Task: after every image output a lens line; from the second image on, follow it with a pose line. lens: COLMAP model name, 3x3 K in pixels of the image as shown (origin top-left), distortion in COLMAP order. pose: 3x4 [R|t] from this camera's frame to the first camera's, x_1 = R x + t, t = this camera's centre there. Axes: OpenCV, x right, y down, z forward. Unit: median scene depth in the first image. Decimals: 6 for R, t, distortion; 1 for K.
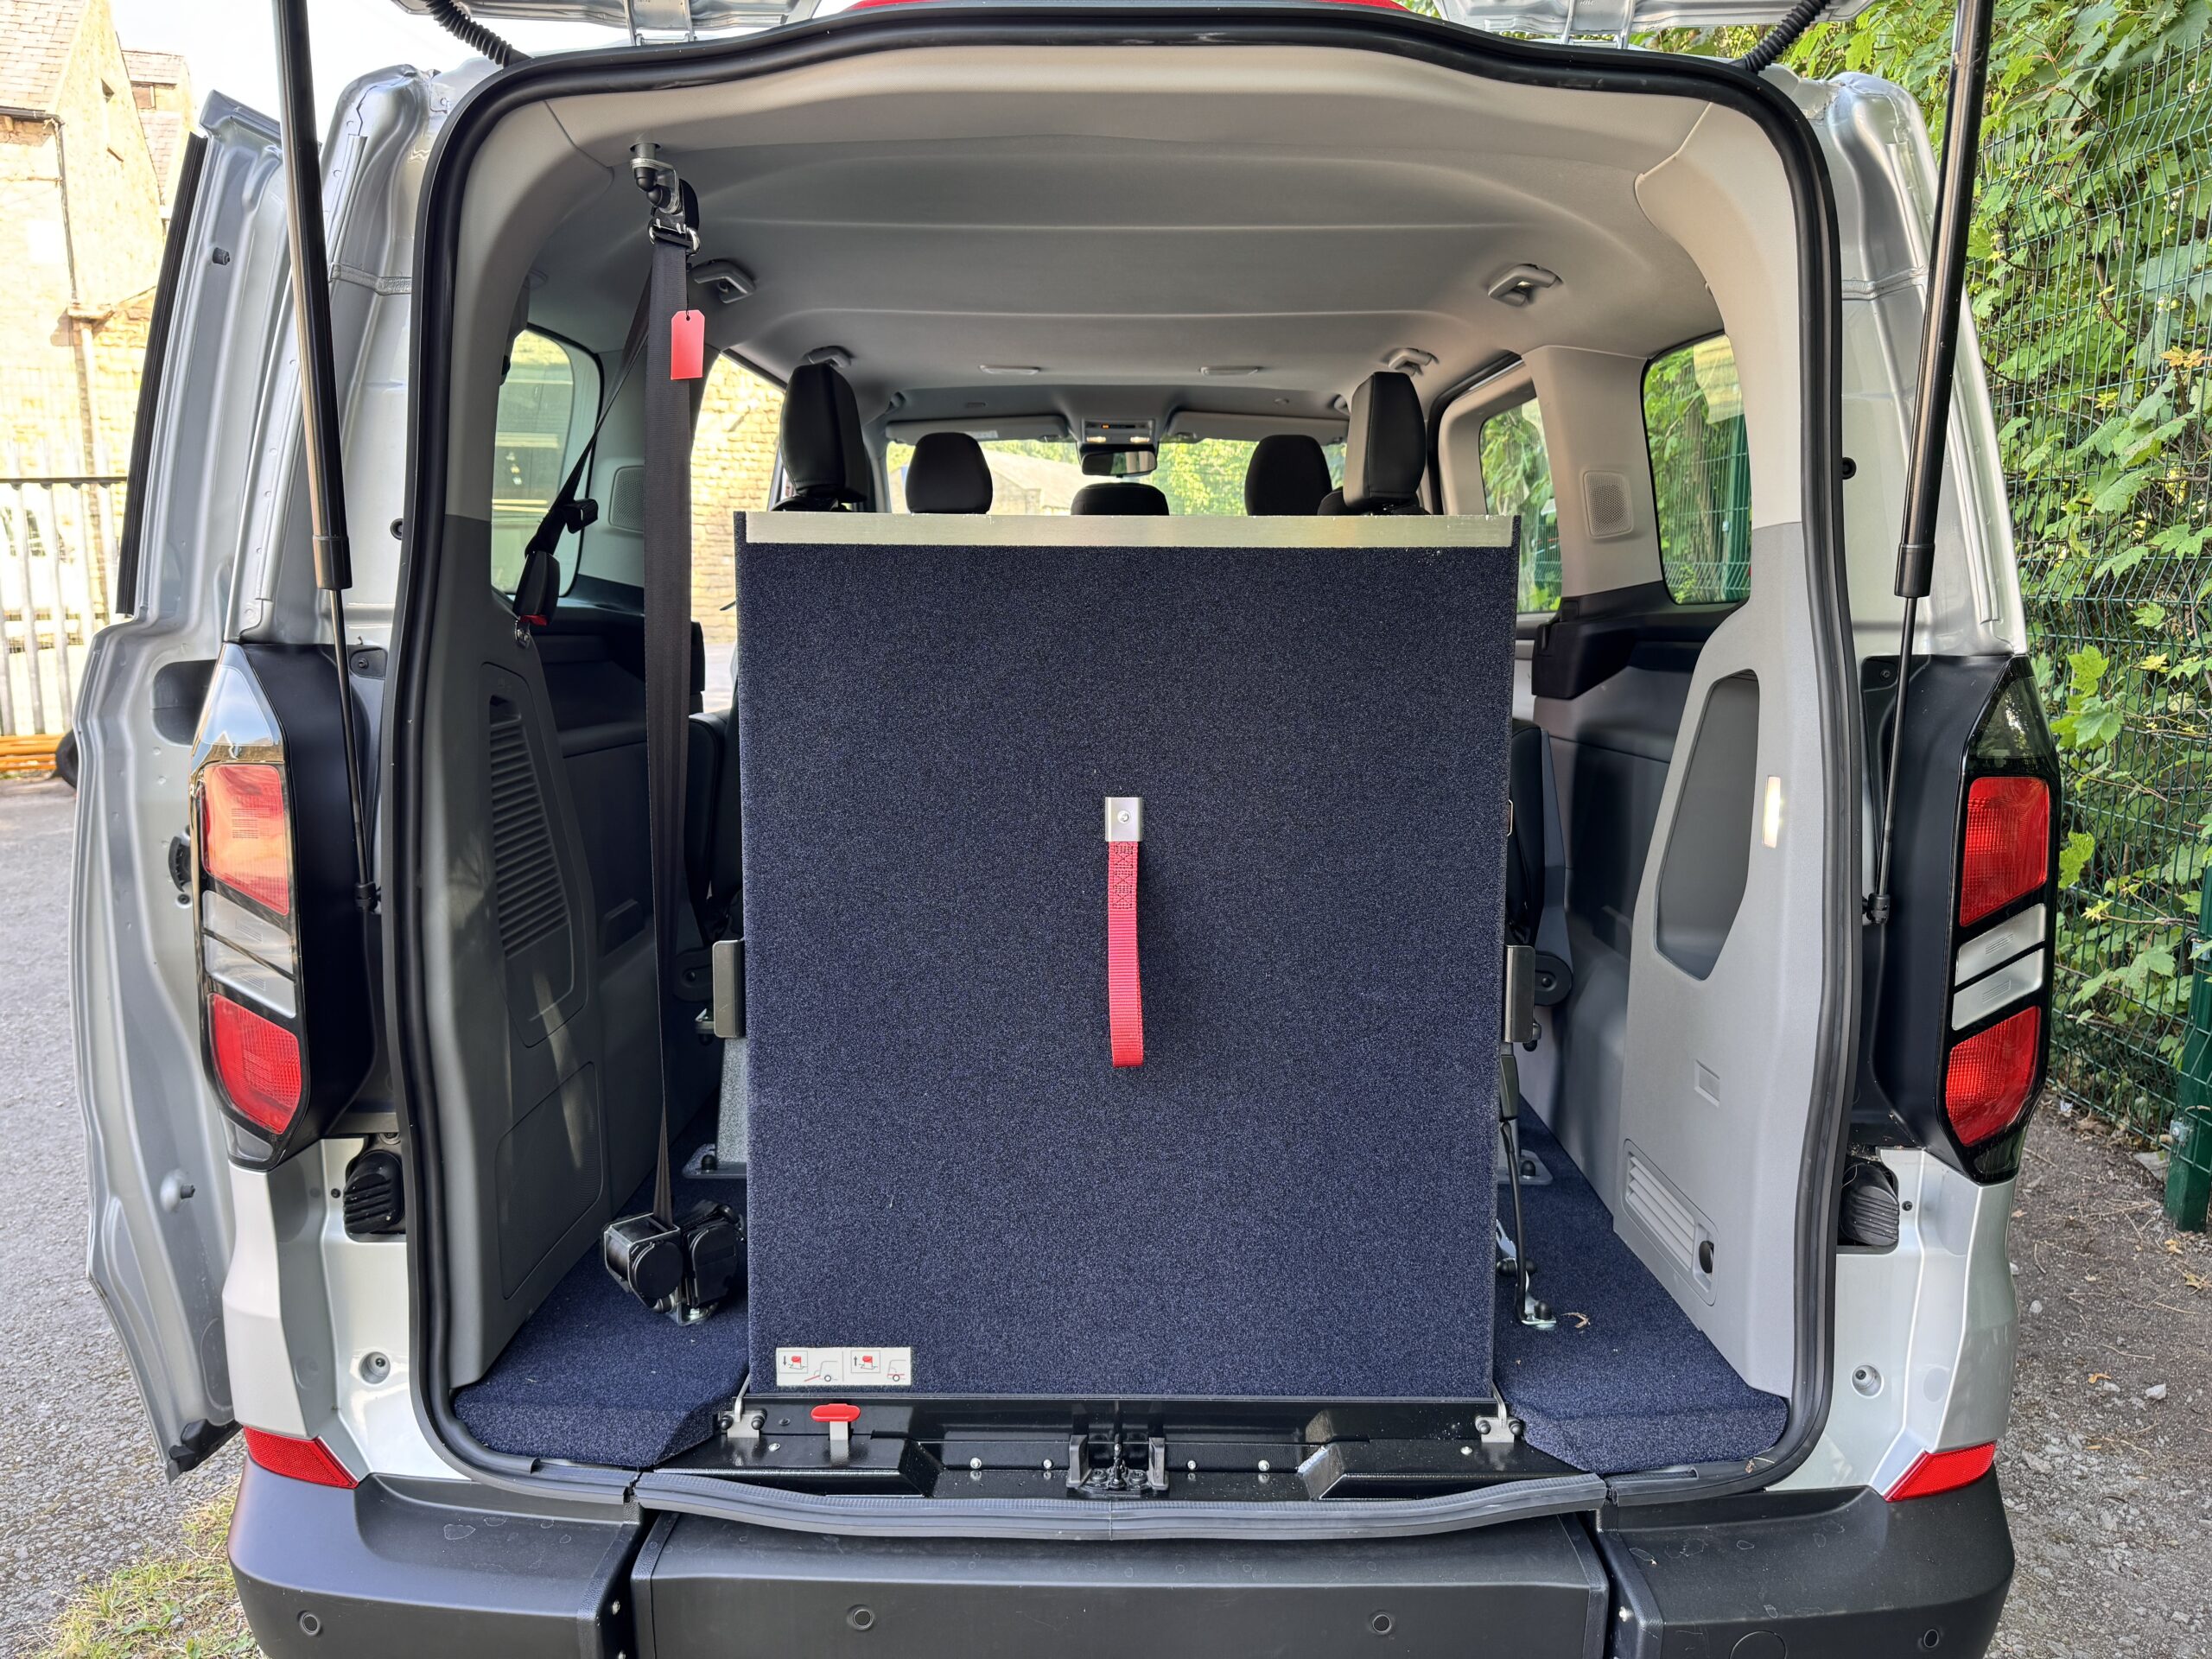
lens RADIAL K [[1549.1, 0, 1101.4], [0, 1549.1, 839.2], [0, 0, 1]] dist [0.046158, -0.041357]
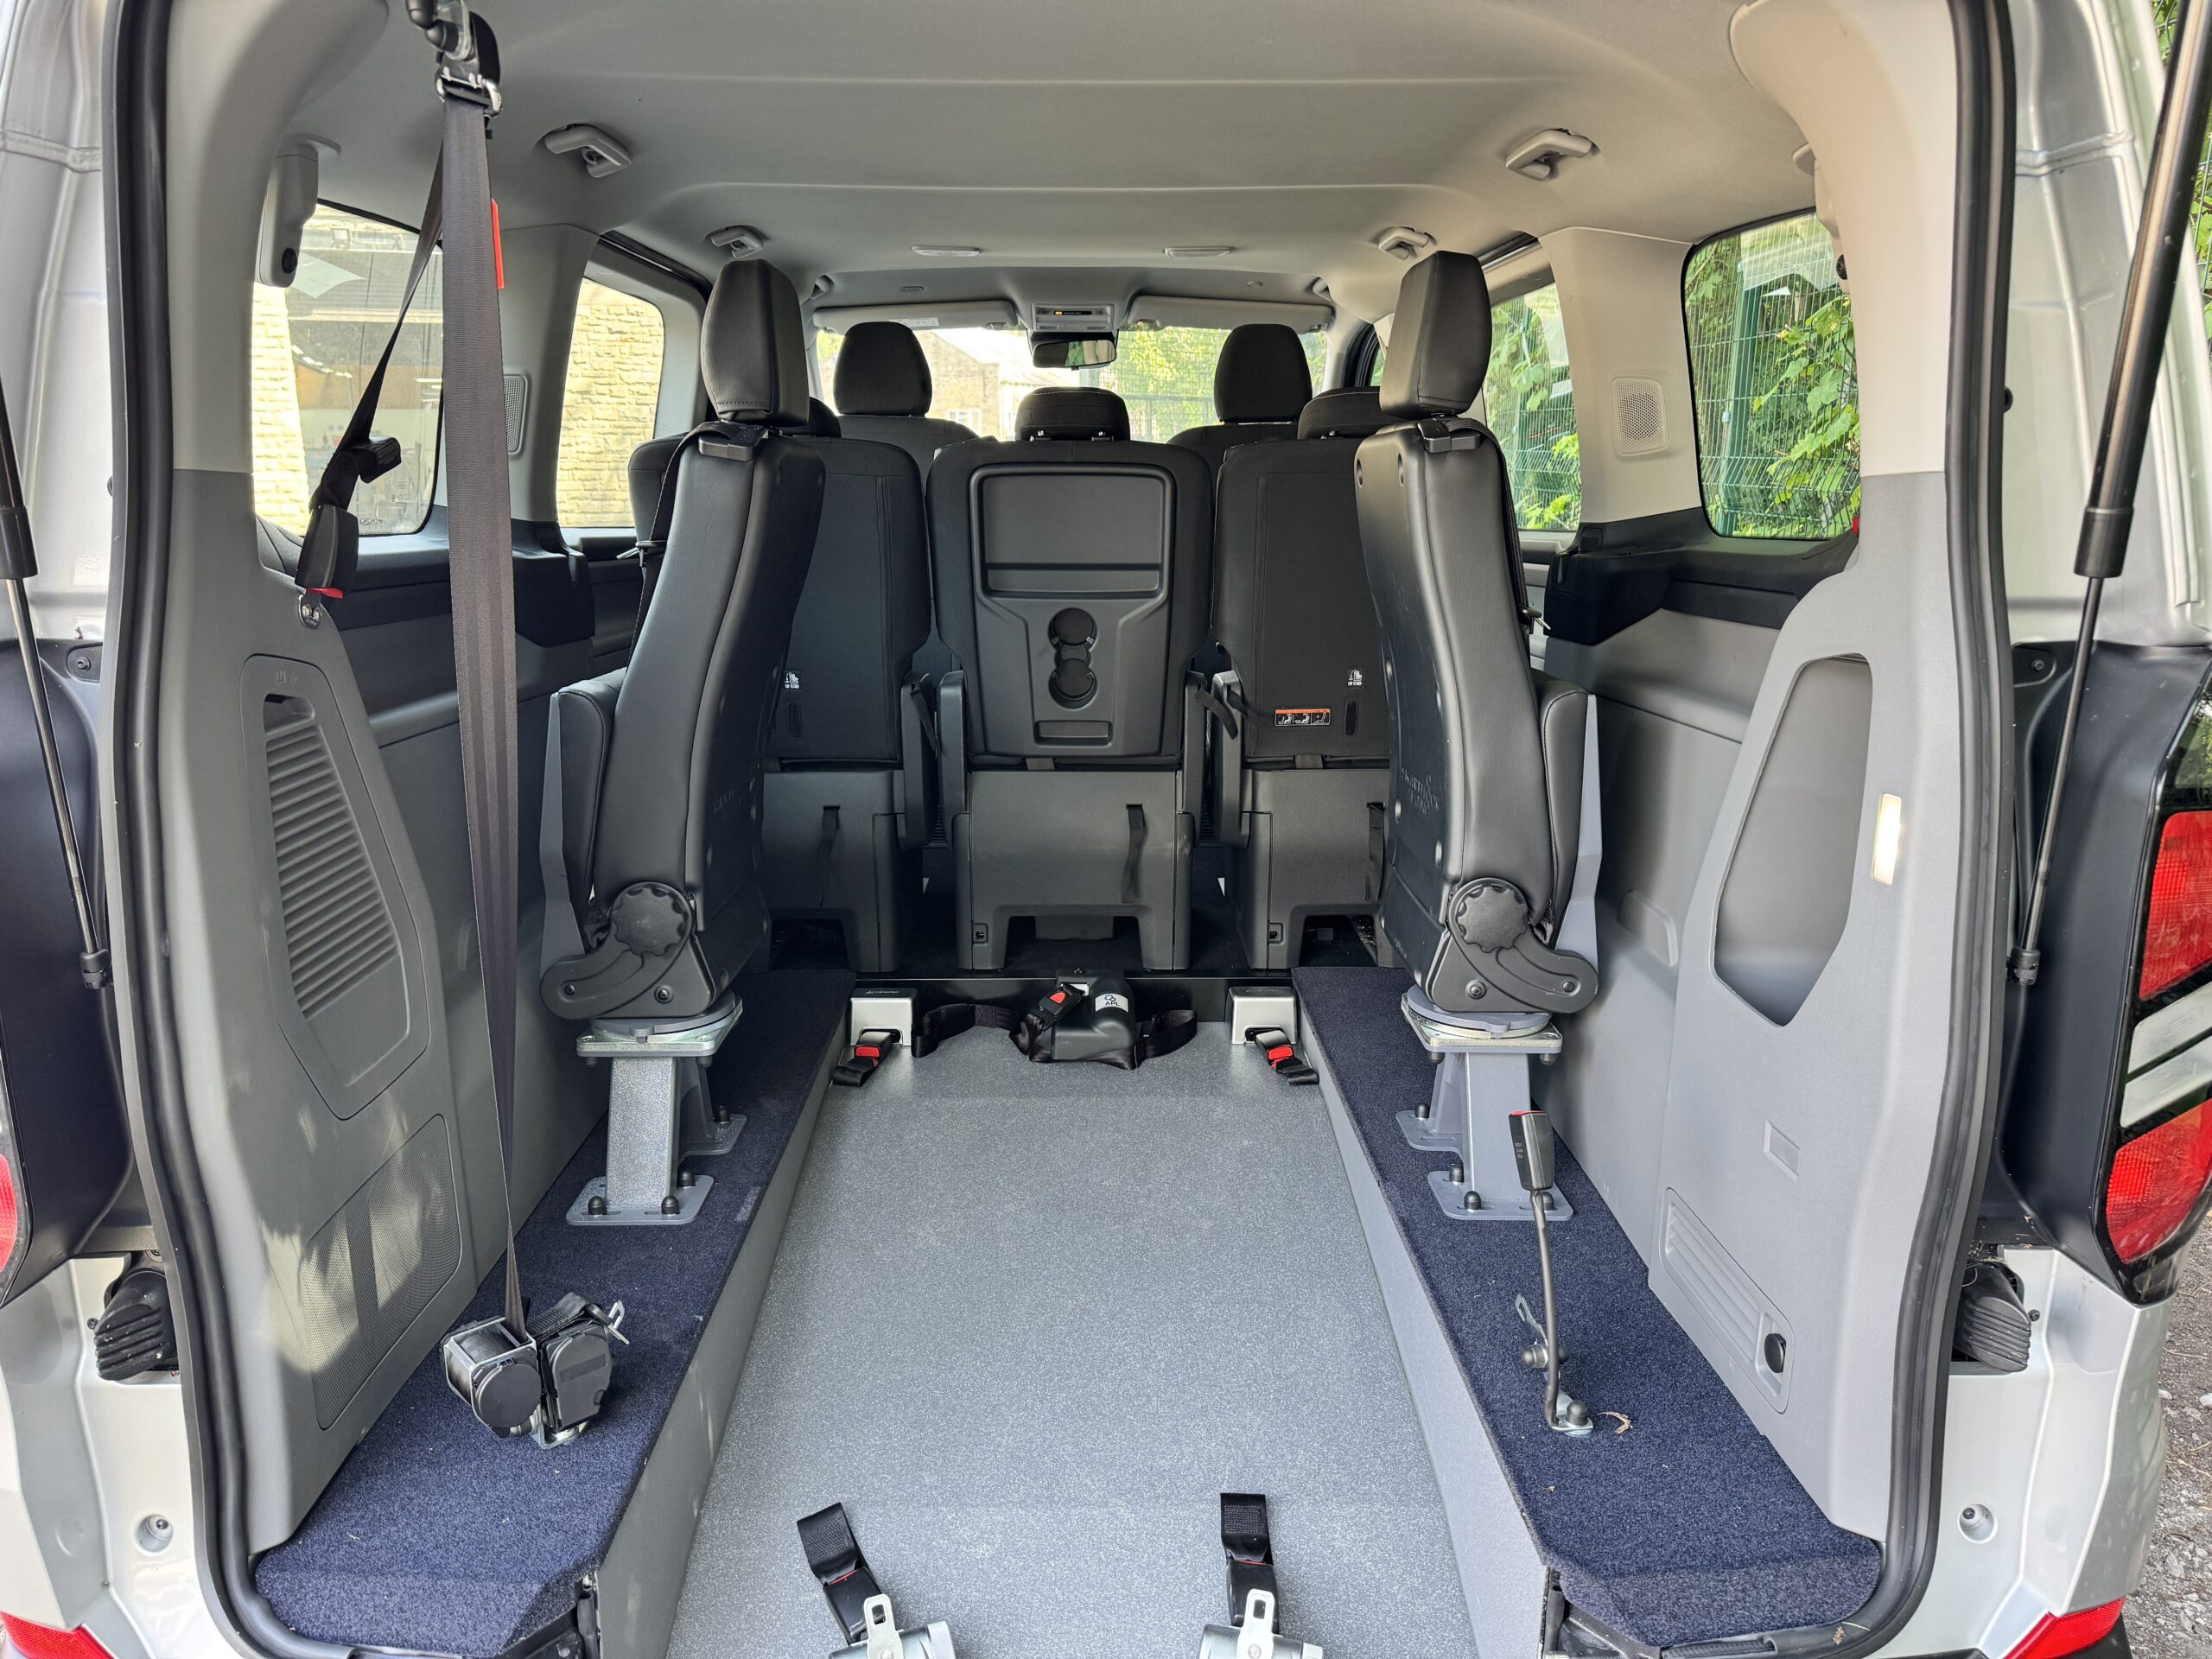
lens RADIAL K [[1549.1, 0, 1089.2], [0, 1549.1, 838.7], [0, 0, 1]] dist [0.046158, -0.041357]
pose [[0.999845, -0.008128, 0.015591, 0.010689], [0.006947, 0.997207, 0.074364, -0.078016], [-0.016152, -0.074245, 0.997109, 0.208128]]
